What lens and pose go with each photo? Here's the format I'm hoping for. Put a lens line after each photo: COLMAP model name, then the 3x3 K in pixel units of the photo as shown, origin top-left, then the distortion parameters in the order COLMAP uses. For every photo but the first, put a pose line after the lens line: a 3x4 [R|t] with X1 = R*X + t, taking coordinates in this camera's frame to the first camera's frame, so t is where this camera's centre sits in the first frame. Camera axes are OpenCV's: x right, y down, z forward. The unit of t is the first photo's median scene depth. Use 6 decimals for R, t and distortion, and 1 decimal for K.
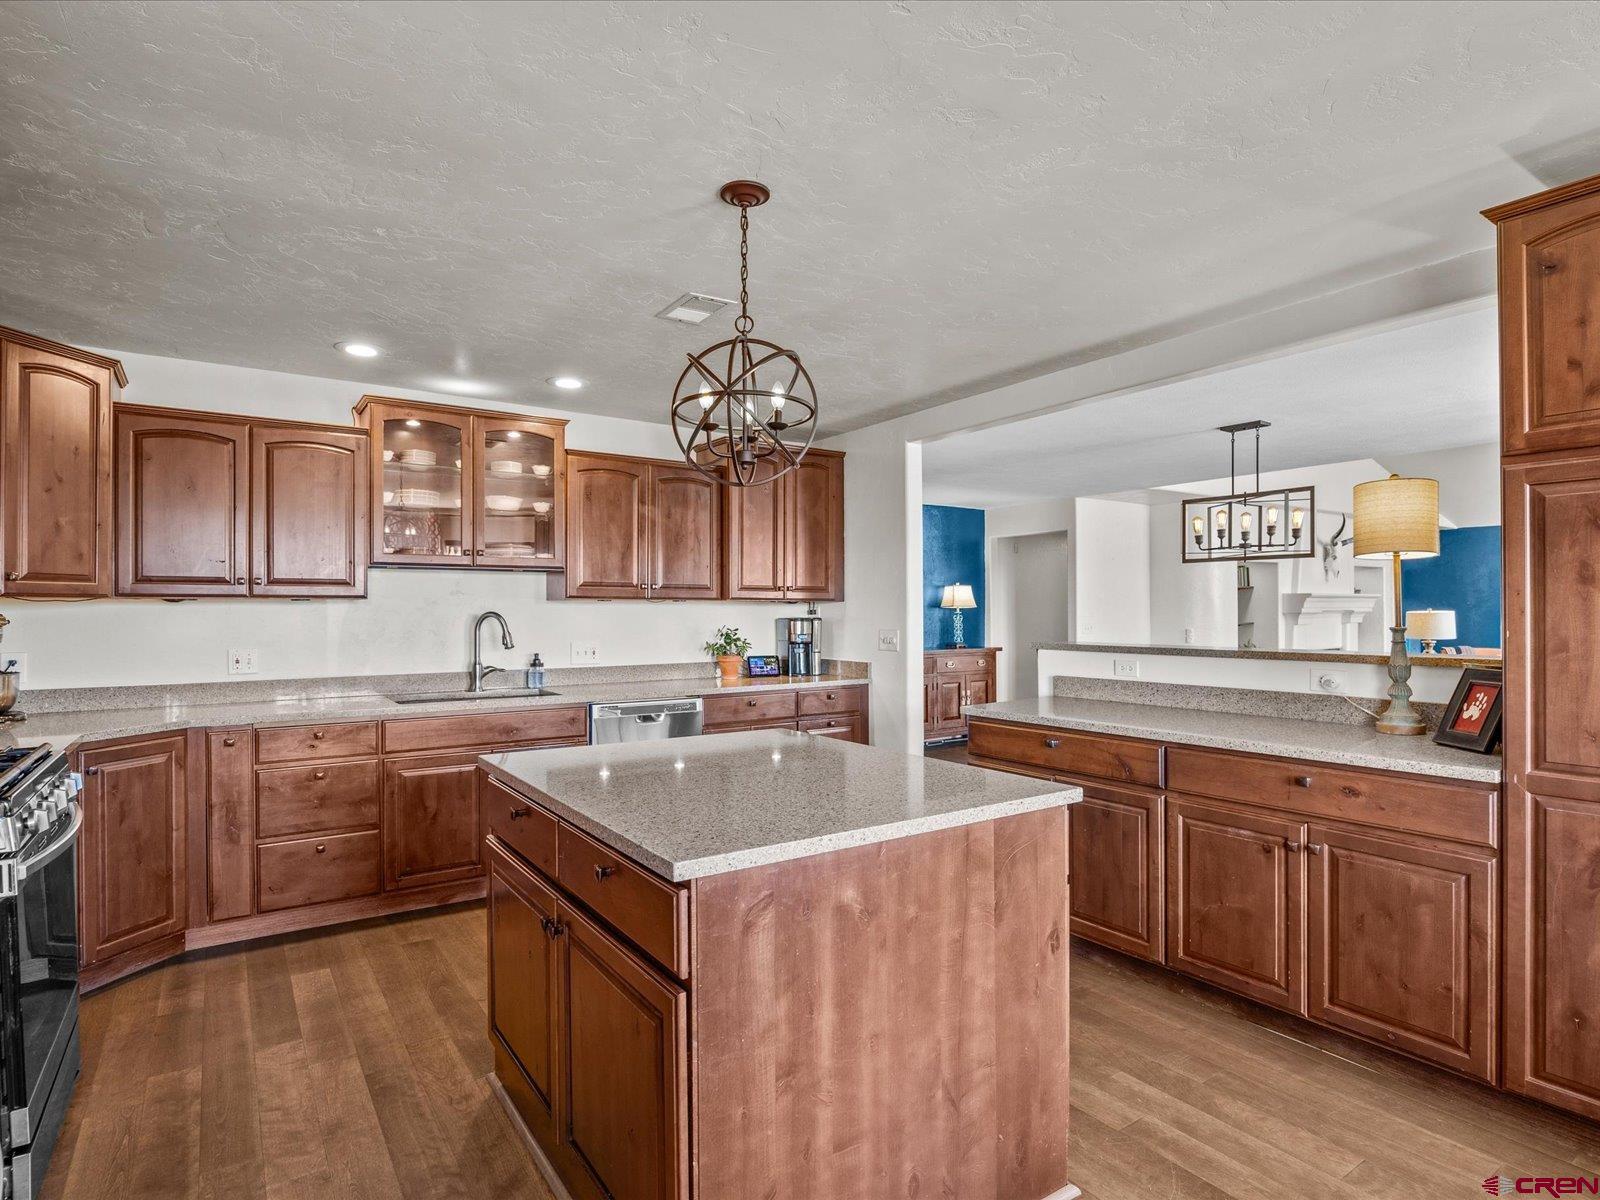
lens RADIAL K [[857.9, 0, 816.6], [0, 857.9, 613.3], [0, 0, 1]] dist [-0.016162, -0.001556]
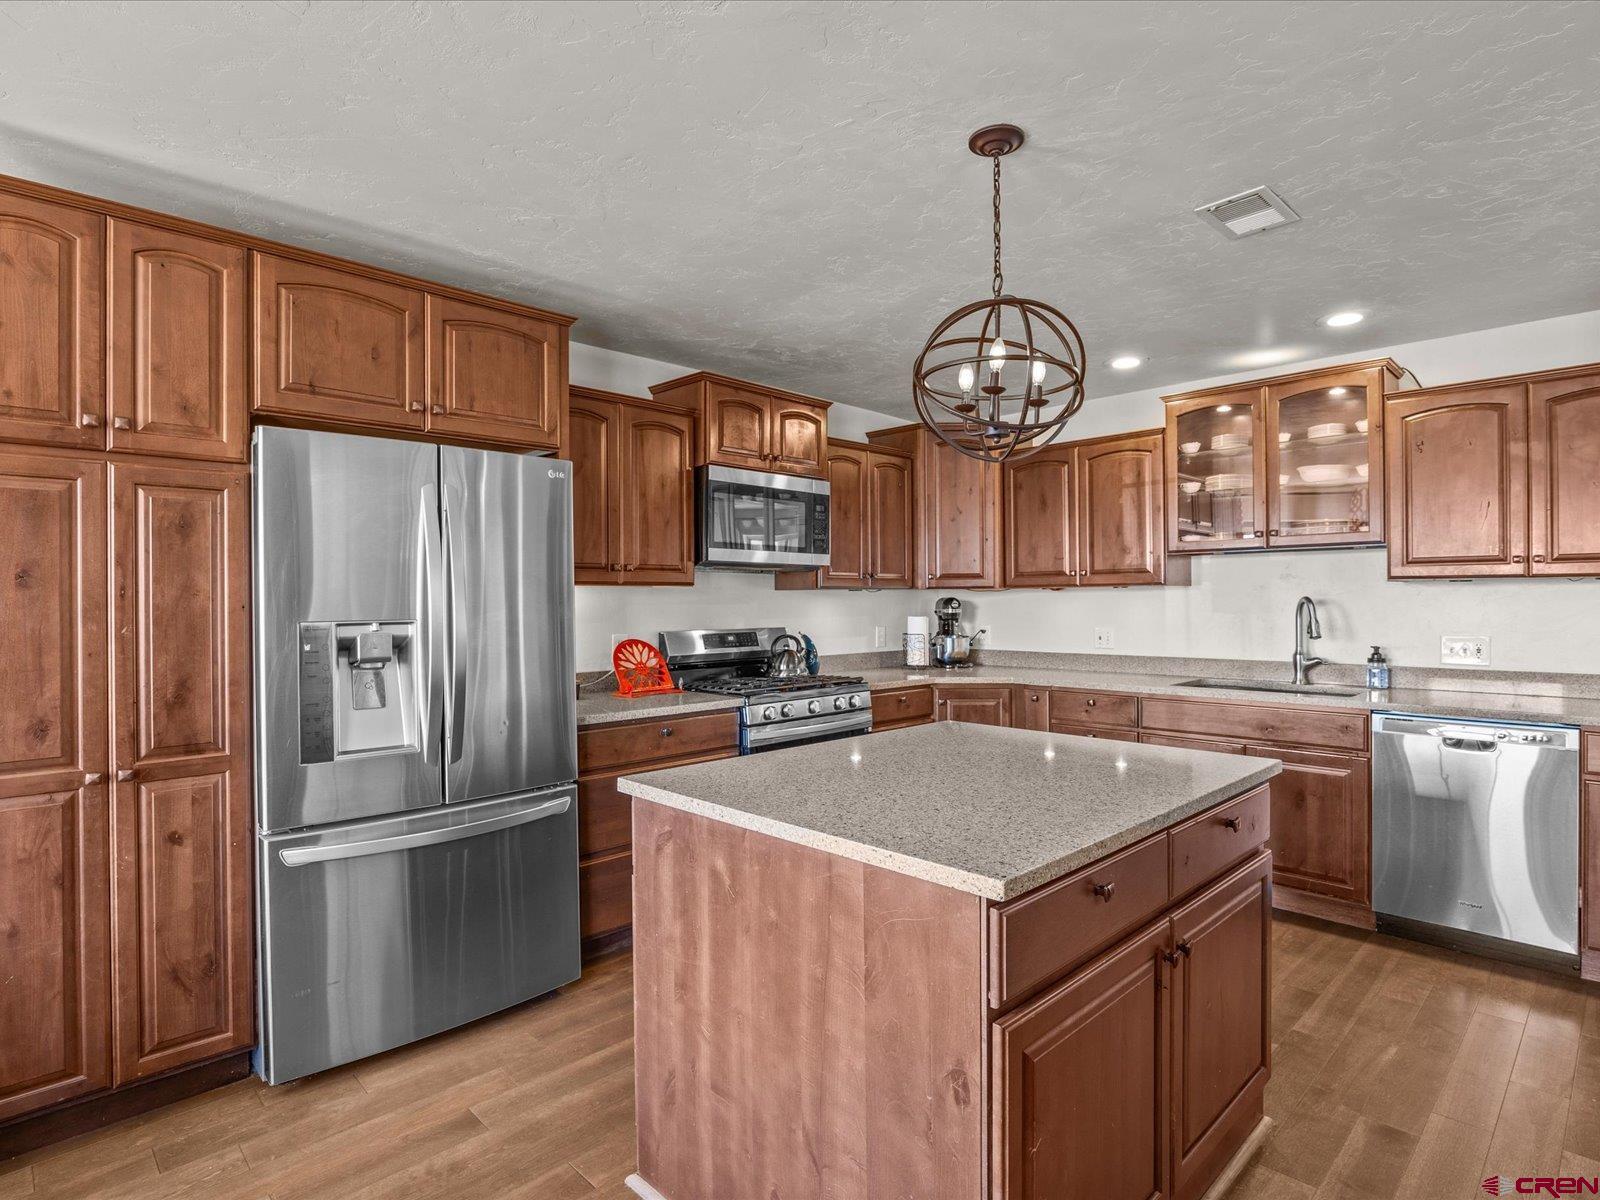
lens RADIAL K [[857.9, 0, 813.5], [0, 857.9, 596.0], [0, 0, 1]] dist [-0.016162, -0.001556]
pose [[0.159411, -0.003752, -0.987205, 0.494993], [0.006071, 0.999978, -0.002820, -0.003381], [0.987194, -0.005544, 0.159430, 0.414083]]
